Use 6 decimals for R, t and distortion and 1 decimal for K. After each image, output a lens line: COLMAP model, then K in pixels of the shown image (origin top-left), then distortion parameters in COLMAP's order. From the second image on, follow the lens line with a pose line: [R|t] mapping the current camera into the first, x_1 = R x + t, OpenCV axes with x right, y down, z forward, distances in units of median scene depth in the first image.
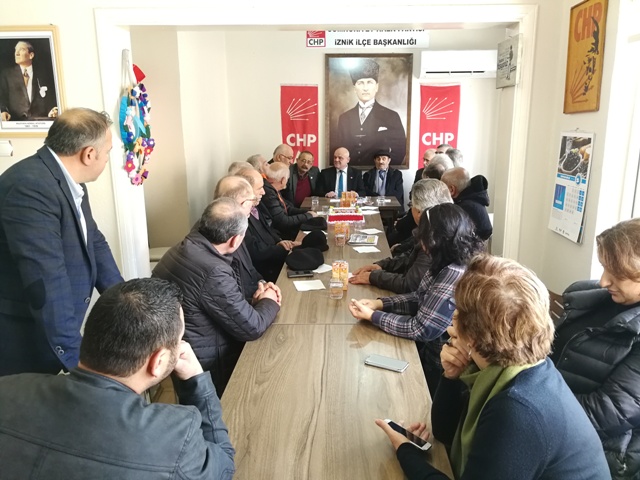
lens RADIAL K [[501.0, 0, 320.5], [0, 501.0, 241.2], [0, 0, 1]] dist [0.015534, -0.004318]
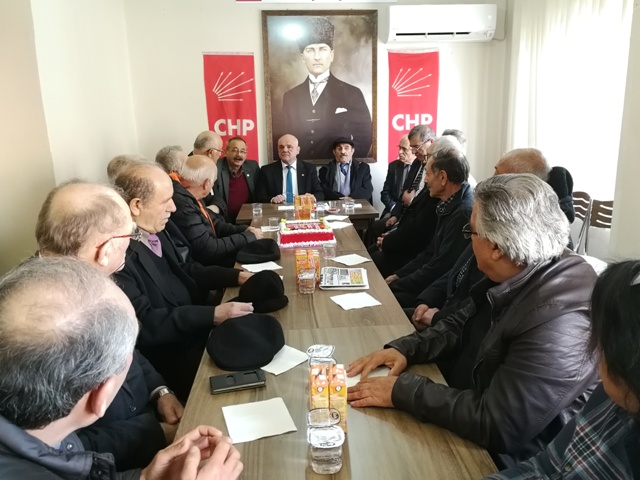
lens RADIAL K [[501.0, 0, 319.5], [0, 501.0, 222.1], [0, 0, 1]] dist [0.015534, -0.004318]
pose [[0.992051, -0.041065, 0.118946, -0.007561], [0.044745, 0.998594, -0.028437, -0.036335], [-0.117611, 0.033533, 0.992493, 0.273997]]
